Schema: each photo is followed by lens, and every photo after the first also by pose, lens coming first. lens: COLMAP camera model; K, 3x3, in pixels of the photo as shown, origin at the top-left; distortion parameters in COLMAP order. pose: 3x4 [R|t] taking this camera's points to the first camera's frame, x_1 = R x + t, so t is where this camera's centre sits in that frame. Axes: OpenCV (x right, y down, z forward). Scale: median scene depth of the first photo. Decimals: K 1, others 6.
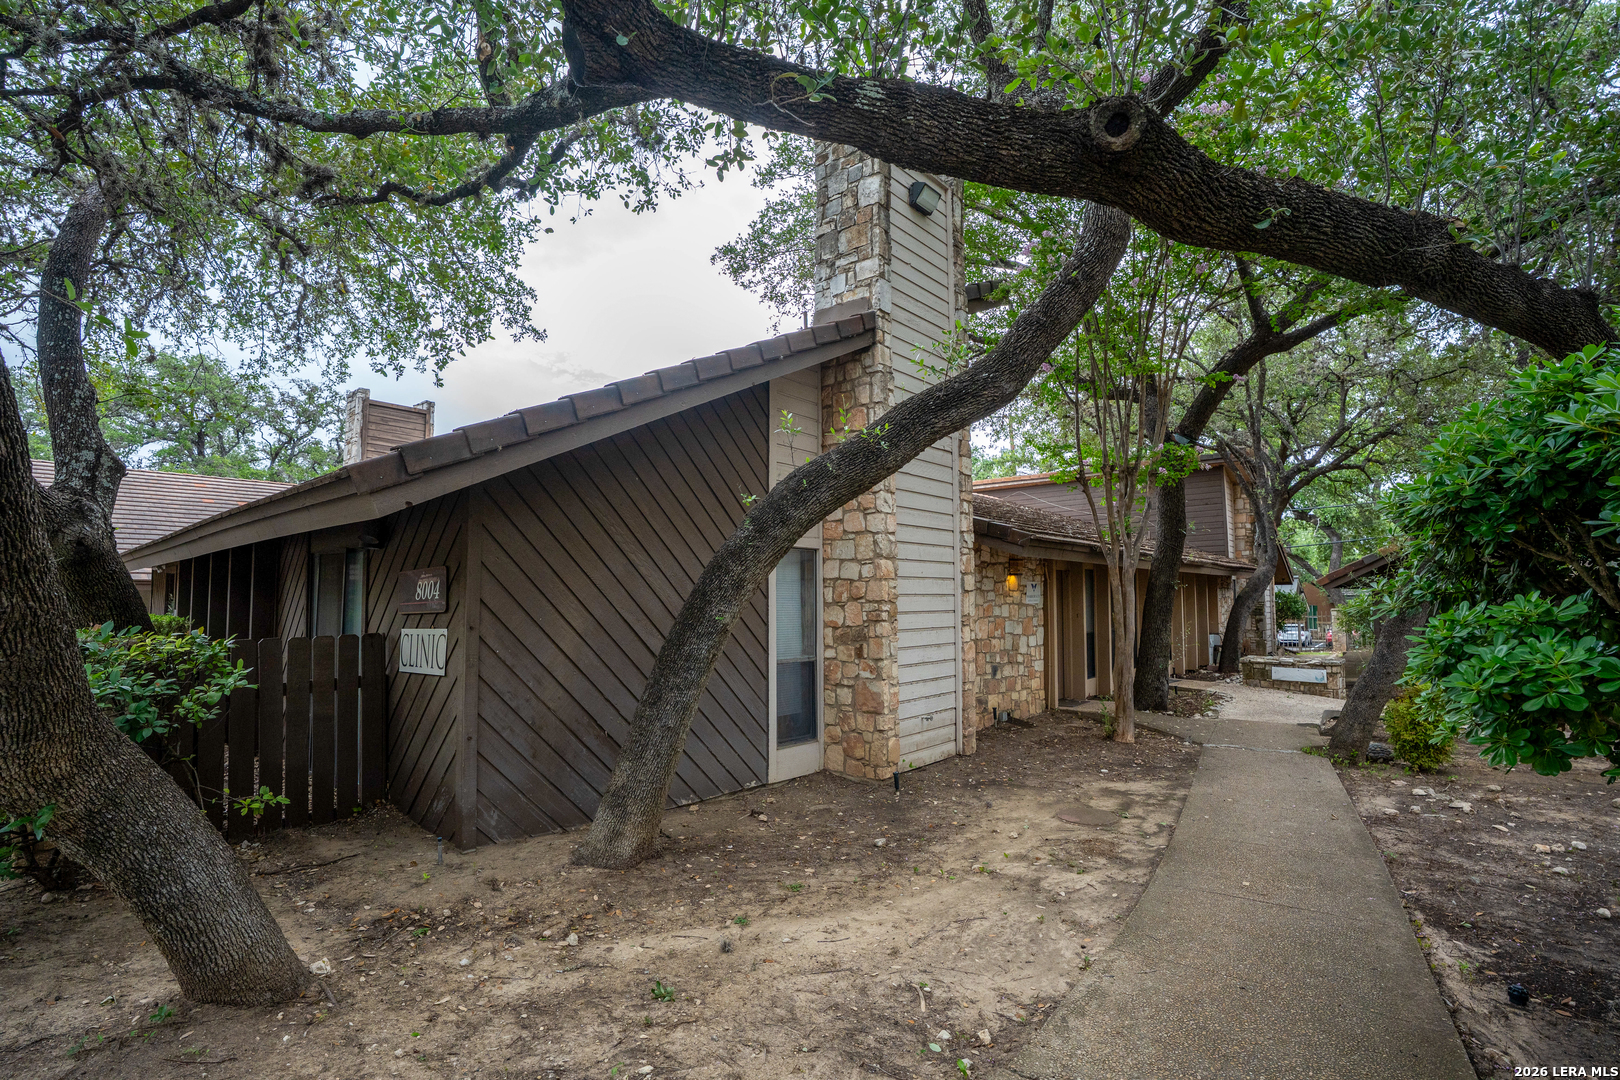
lens RADIAL K [[742.2, 0, 810.5], [0, 742.2, 534.6], [0, 0, 1]] dist [-0.045043, 0.000204]
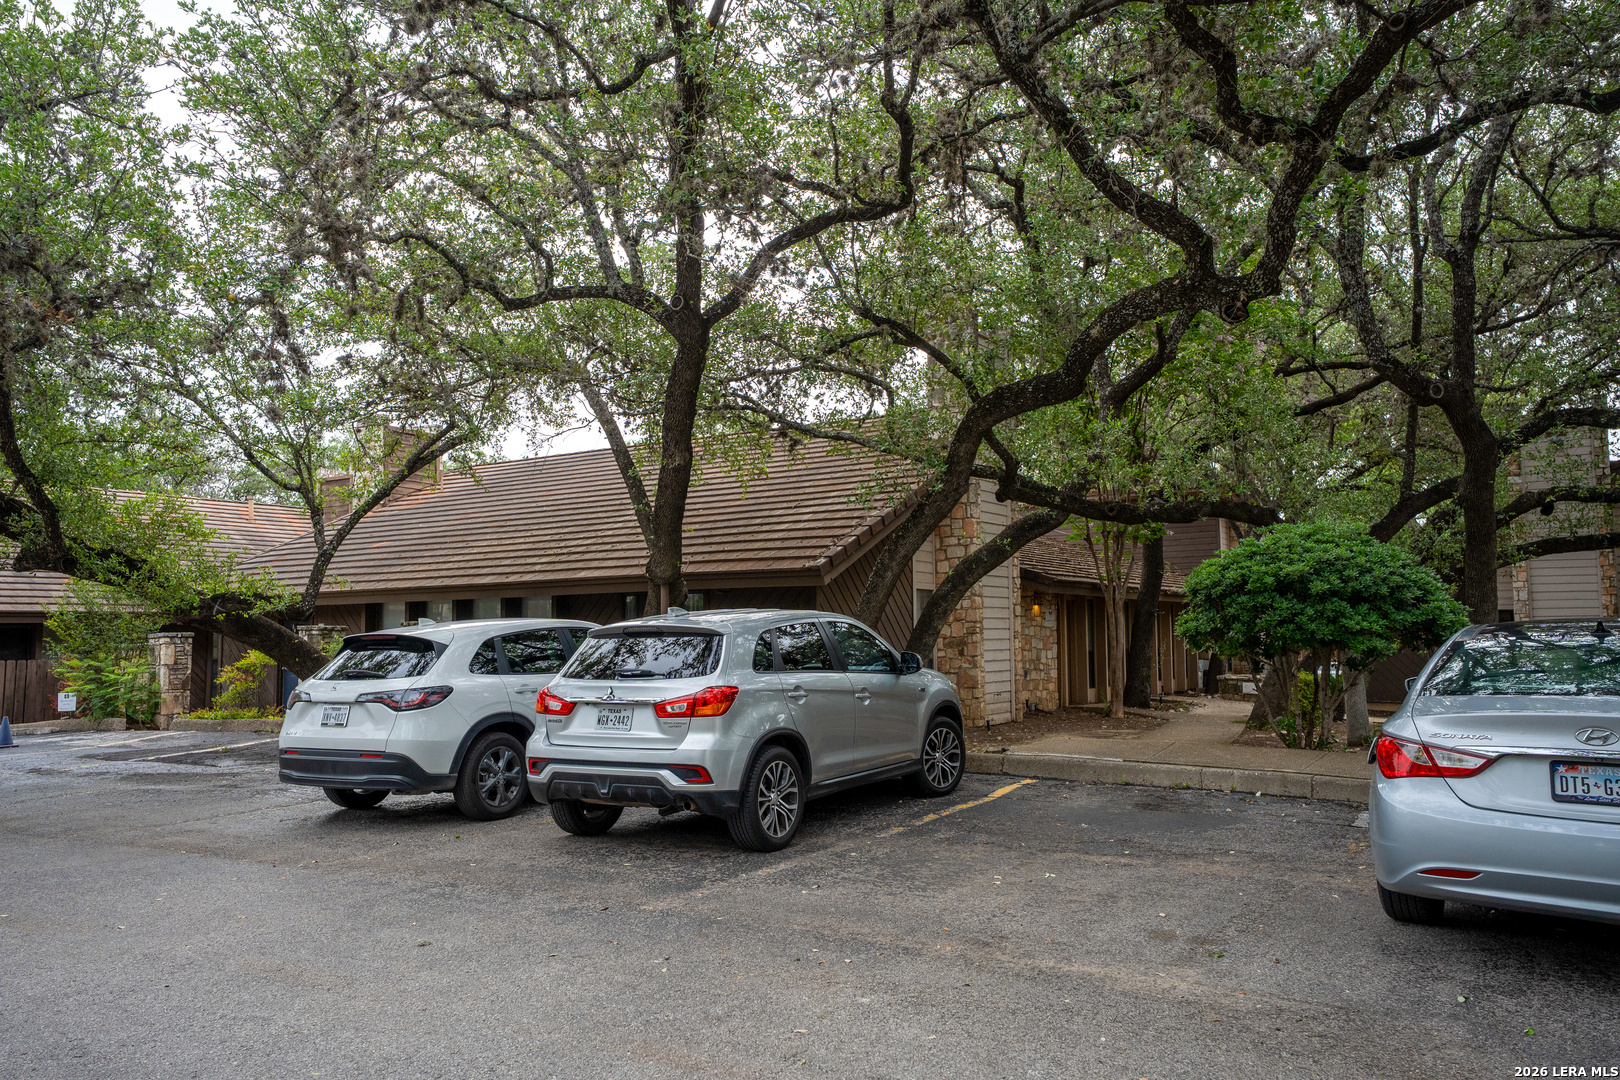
lens RADIAL K [[1190.7, 0, 807.0], [0, 1190.7, 541.8], [0, 0, 1]] dist [0.046177, 0.007353]
pose [[0.989930, 0.000086, 0.141560, -0.447659], [-0.000746, 0.999989, 0.004610, -0.069505], [-0.141558, -0.004669, 0.989919, -1.090937]]
